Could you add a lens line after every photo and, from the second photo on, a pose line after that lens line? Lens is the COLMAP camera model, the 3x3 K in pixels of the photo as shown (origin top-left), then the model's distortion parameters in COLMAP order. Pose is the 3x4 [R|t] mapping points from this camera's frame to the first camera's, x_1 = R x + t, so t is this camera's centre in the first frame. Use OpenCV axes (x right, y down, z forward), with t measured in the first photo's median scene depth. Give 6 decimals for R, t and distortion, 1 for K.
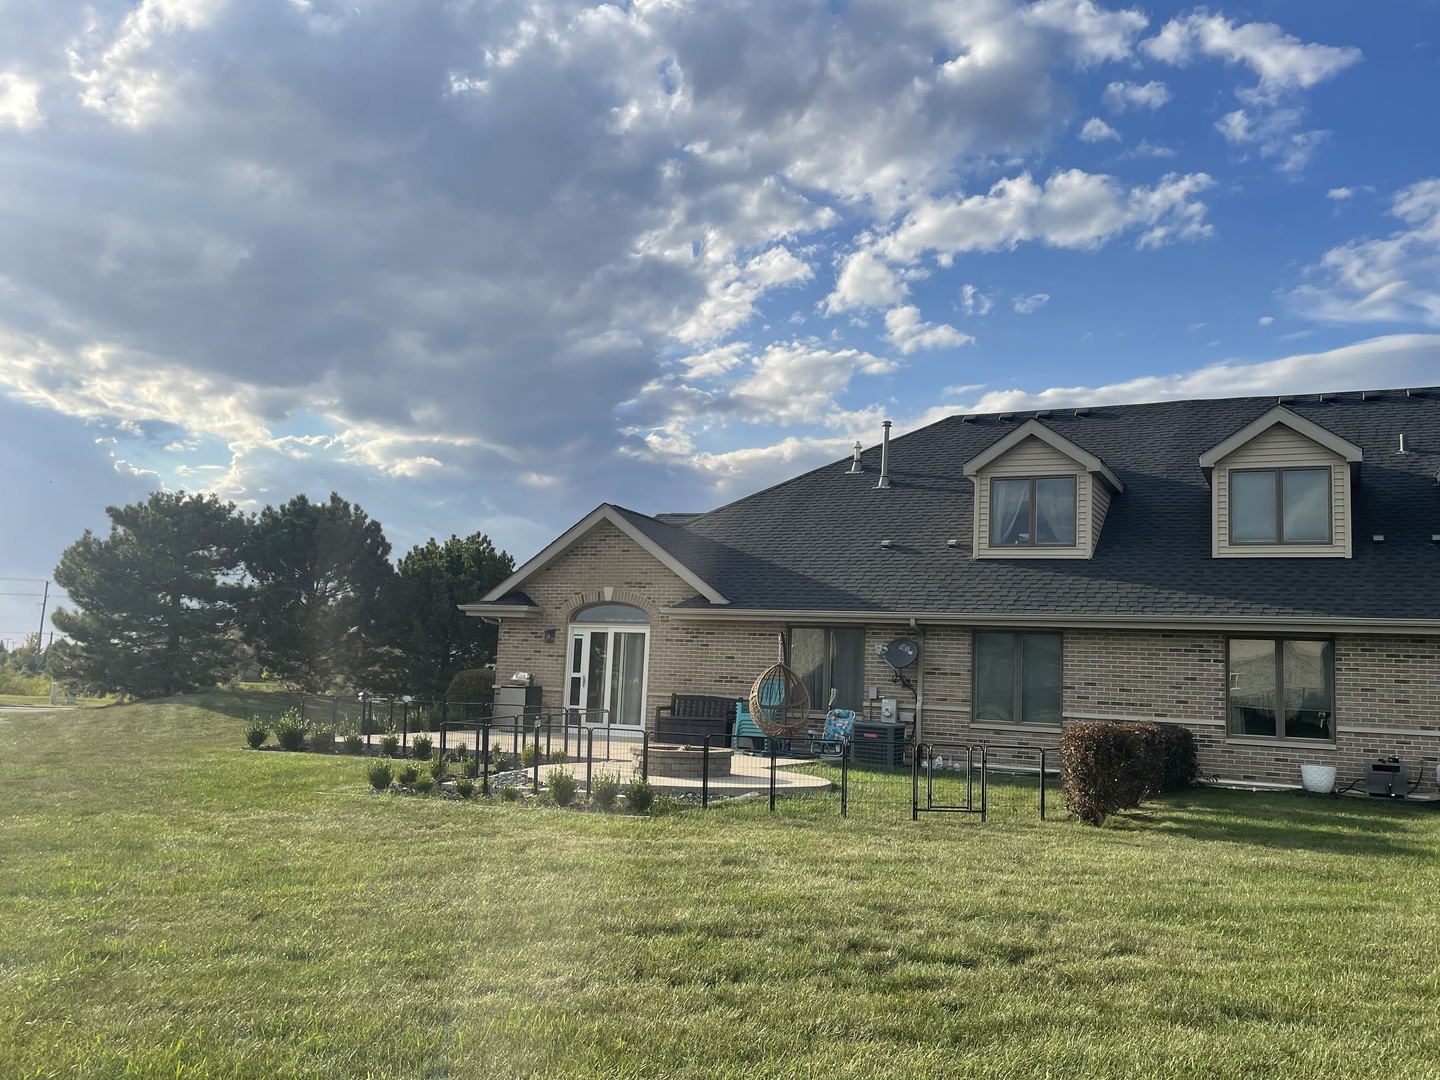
lens RADIAL K [[1265.5, 0, 720.0], [0, 1265.5, 540.0], [0, 0, 1]] dist [0.067046, -0.009753]
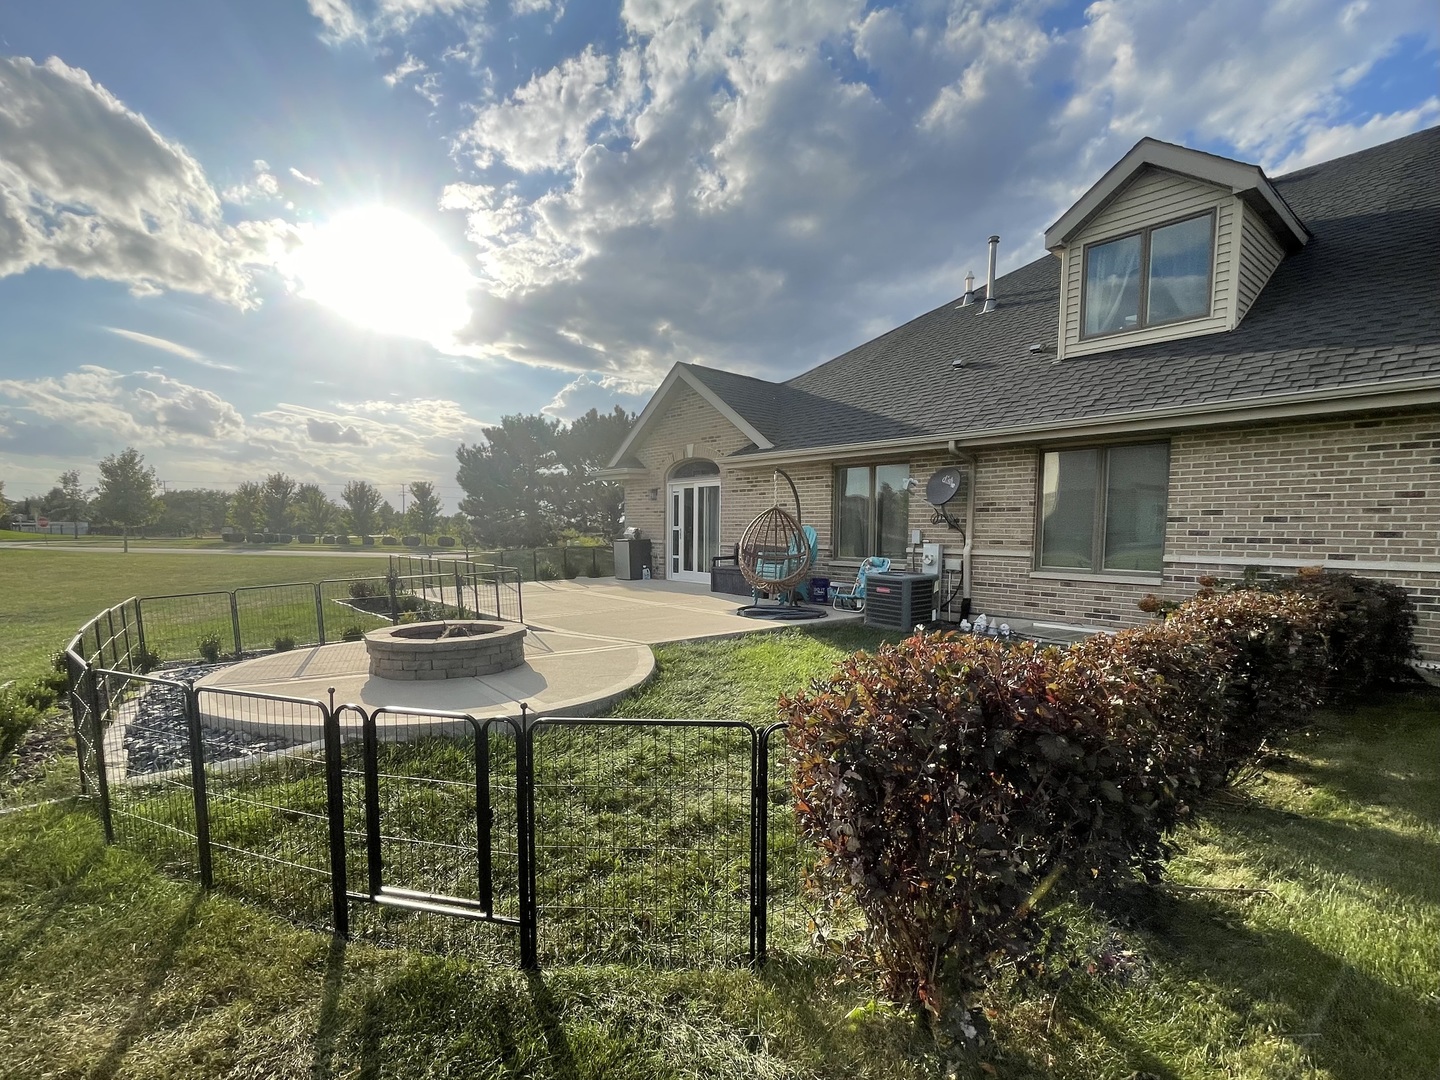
lens RADIAL K [[690.4, 0, 722.1], [0, 690.4, 585.3], [0, 0, 1]] dist [-0.000438, 0.000401]
pose [[0.912529, -0.003430, -0.408998, 0.169485], [0.078825, 0.982694, 0.167629, 0.057905], [0.401345, -0.185205, 0.897007, 0.470548]]
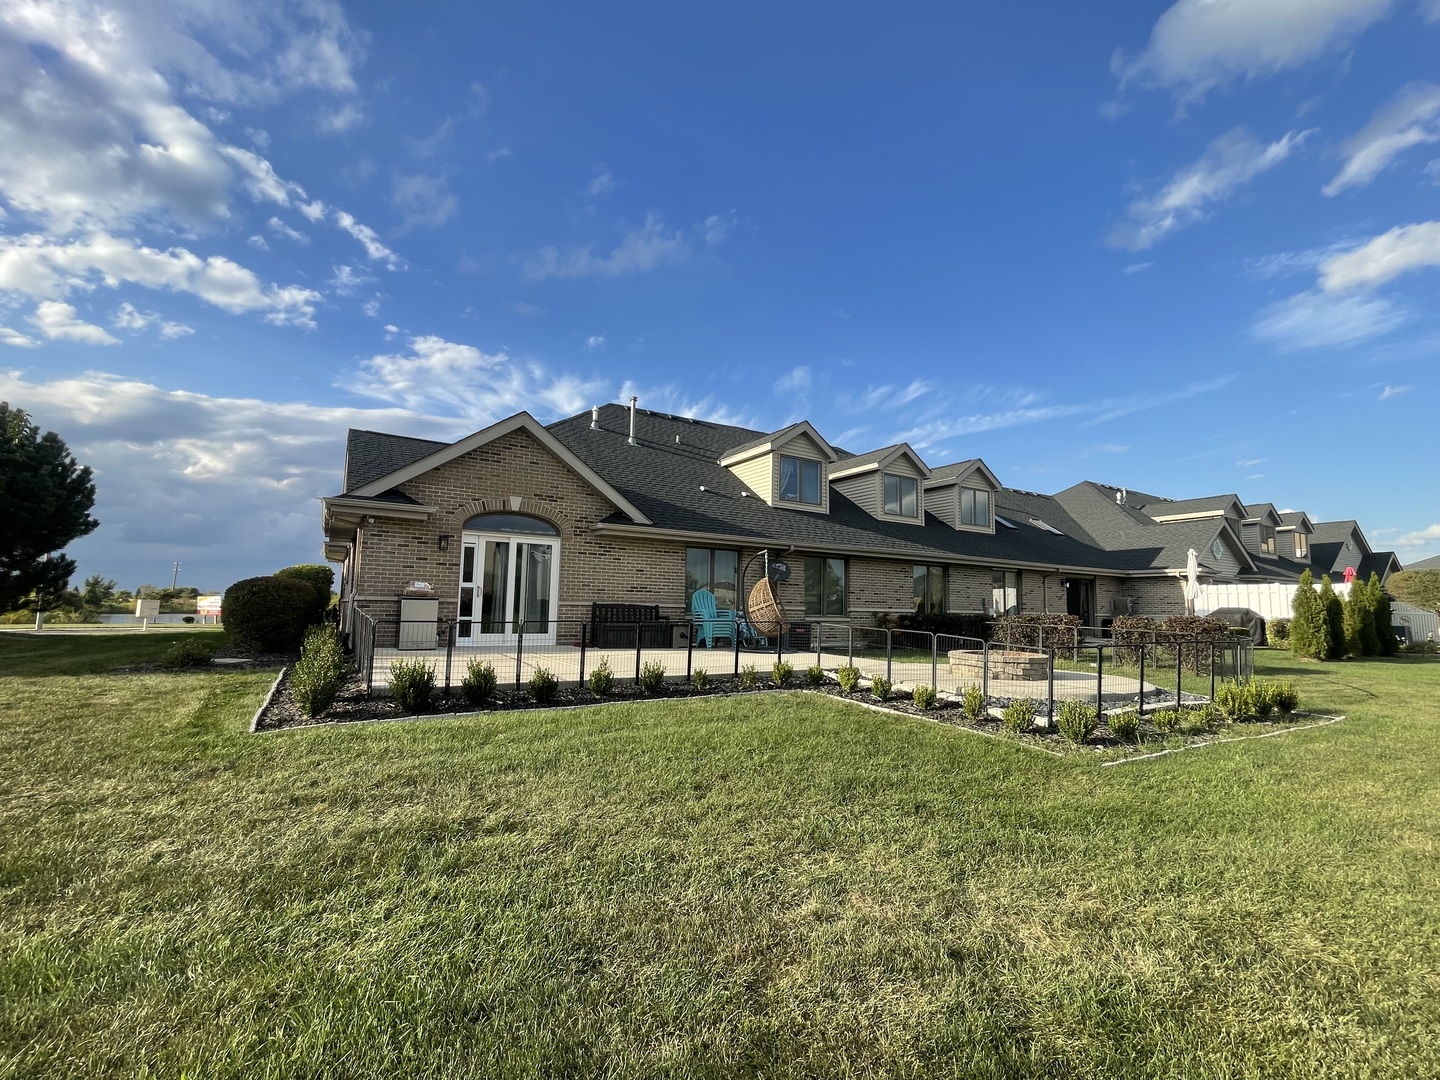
lens RADIAL K [[630.3, 0, 720.0], [0, 630.3, 540.0], [0, 0, 1]] dist [-0.003176, -0.001203]
pose [[0.543289, 0.055591, 0.837703, -0.408713], [-0.096273, 0.995348, -0.003616, 0.056843], [-0.834008, -0.078684, 0.546113, 0.590979]]
